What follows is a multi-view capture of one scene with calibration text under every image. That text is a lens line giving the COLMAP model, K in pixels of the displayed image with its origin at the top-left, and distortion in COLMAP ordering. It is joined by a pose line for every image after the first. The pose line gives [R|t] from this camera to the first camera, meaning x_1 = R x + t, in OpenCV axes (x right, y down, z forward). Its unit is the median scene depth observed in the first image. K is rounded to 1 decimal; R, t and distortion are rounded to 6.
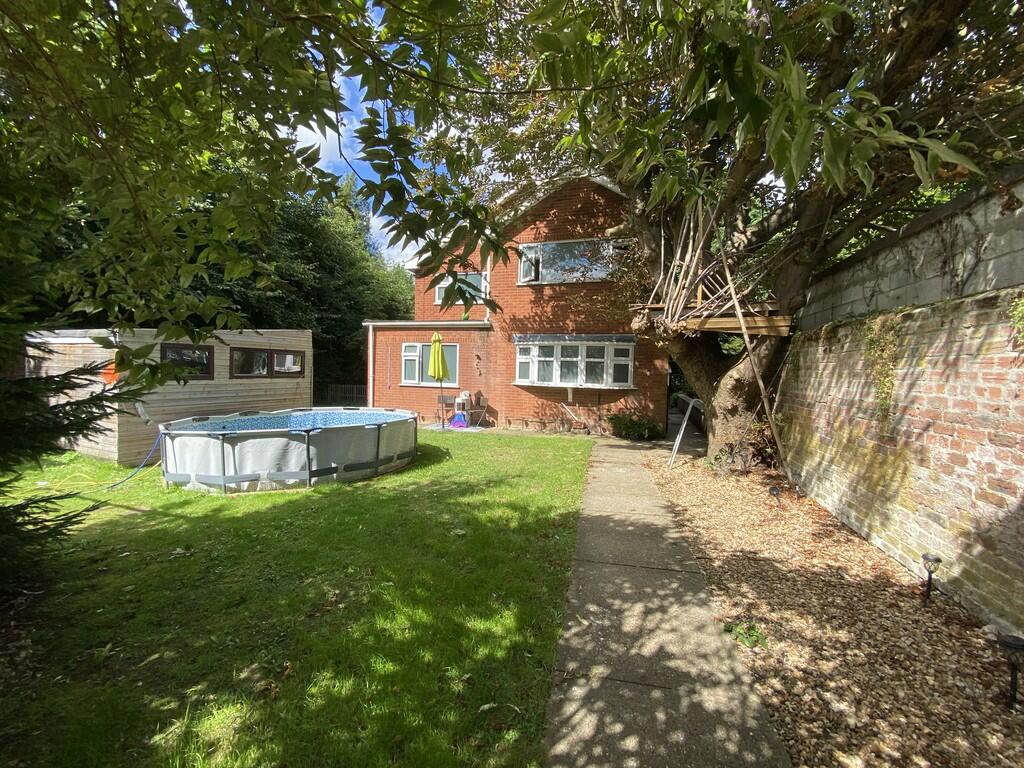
lens RADIAL K [[414.9, 0, 509.4], [0, 414.9, 386.9], [0, 0, 1]] dist [0.031432, -0.028914]
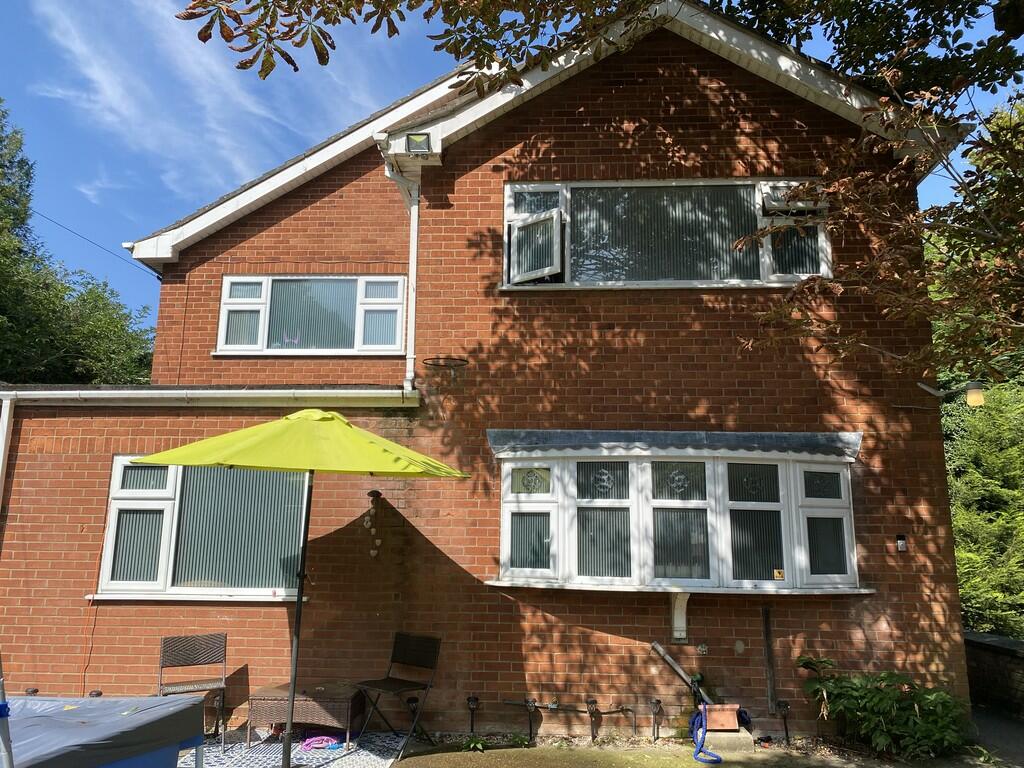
lens RADIAL K [[785.5, 0, 512.0], [0, 785.5, 384.0], [0, 0, 1]] dist [0.007138, 0.000404]
pose [[0.968557, 0.025658, 0.247466, -0.131608], [0.026978, 0.977972, -0.206986, -0.033389], [-0.247326, 0.207154, 0.946529, 0.408727]]
